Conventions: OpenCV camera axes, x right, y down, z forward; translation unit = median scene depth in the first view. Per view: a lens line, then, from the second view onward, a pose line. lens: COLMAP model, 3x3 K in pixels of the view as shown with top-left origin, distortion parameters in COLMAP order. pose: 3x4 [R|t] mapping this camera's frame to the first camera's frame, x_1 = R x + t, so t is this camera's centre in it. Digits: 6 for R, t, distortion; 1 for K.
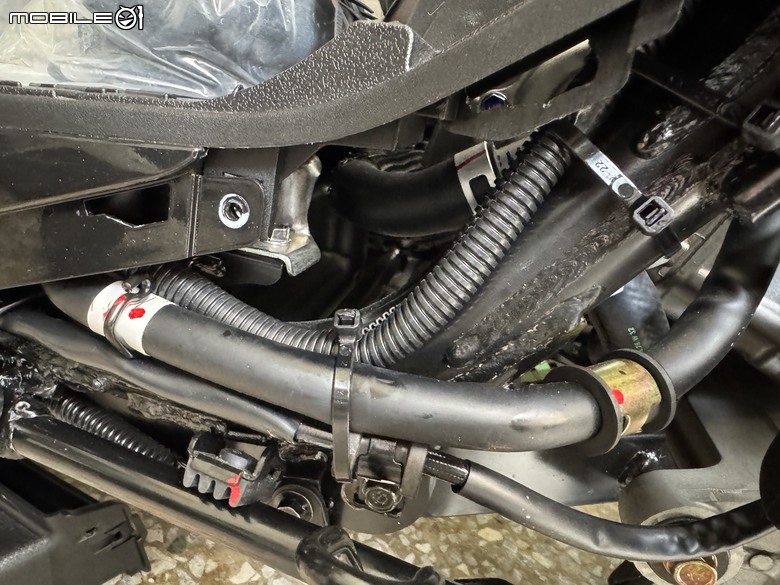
lens RADIAL K [[519.7, 0, 390.0], [0, 519.7, 292.5], [0, 0, 1]] dist [-0.028584, 0.006110]
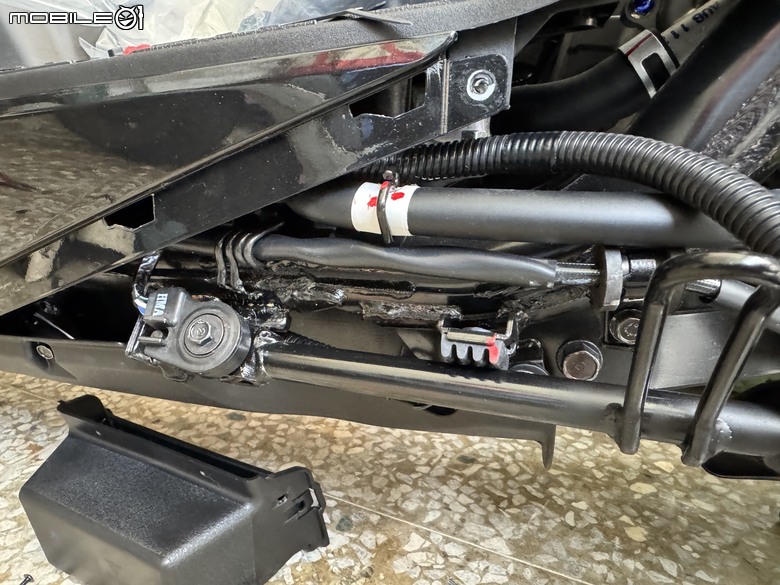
lens RADIAL K [[519.7, 0, 390.0], [0, 519.7, 292.5], [0, 0, 1]] dist [-0.028584, 0.006110]
pose [[0.984405, -0.151561, -0.089311, -0.166472], [0.144723, 0.986341, -0.078658, 0.131763], [0.100012, 0.064506, 0.992893, -0.058115]]
